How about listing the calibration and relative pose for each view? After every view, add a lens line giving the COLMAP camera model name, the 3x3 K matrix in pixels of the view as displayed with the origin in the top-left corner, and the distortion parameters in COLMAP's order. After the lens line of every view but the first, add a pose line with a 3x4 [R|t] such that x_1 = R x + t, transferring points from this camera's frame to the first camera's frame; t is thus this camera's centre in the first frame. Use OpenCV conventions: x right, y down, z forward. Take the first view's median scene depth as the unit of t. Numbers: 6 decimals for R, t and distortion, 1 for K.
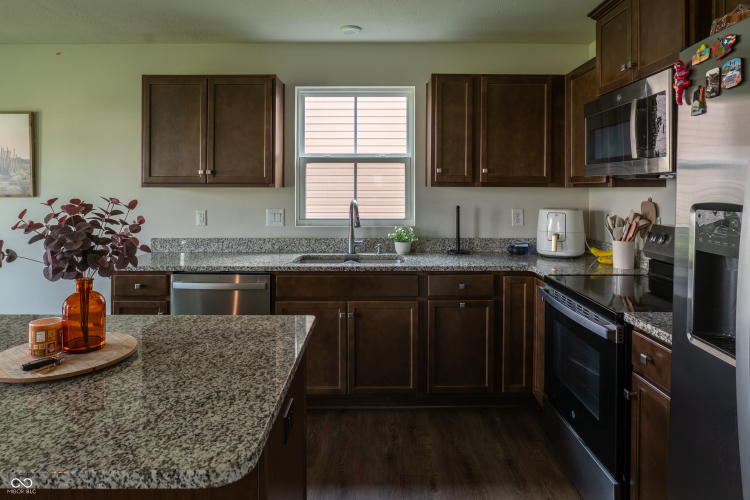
lens RADIAL K [[467.2, 0, 375.5], [0, 467.2, 186.1], [0, 0, 1]] dist [-0.001394, 0.000601]
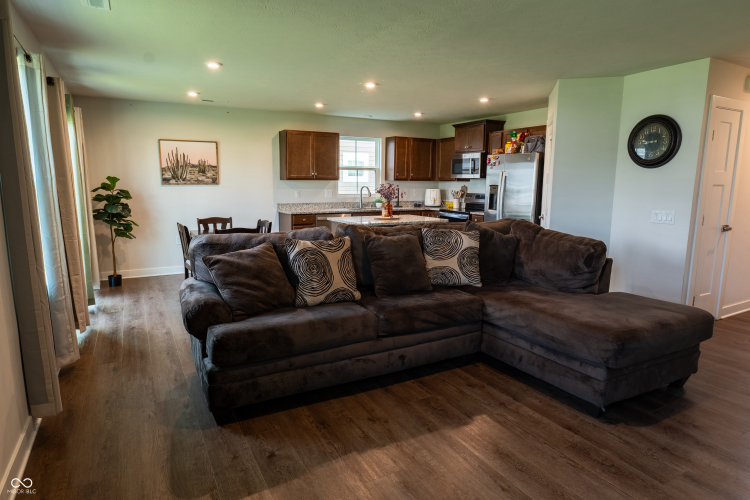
lens RADIAL K [[435.5, 0, 374.0], [0, 435.5, 245.6], [0, 0, 1]] dist [-0.001979, 0.002486]
pose [[0.877490, -0.063471, 0.475376, -1.121221], [-0.007862, 0.989167, 0.146584, 0.003545], [-0.479530, -0.132364, 0.867485, -1.072152]]
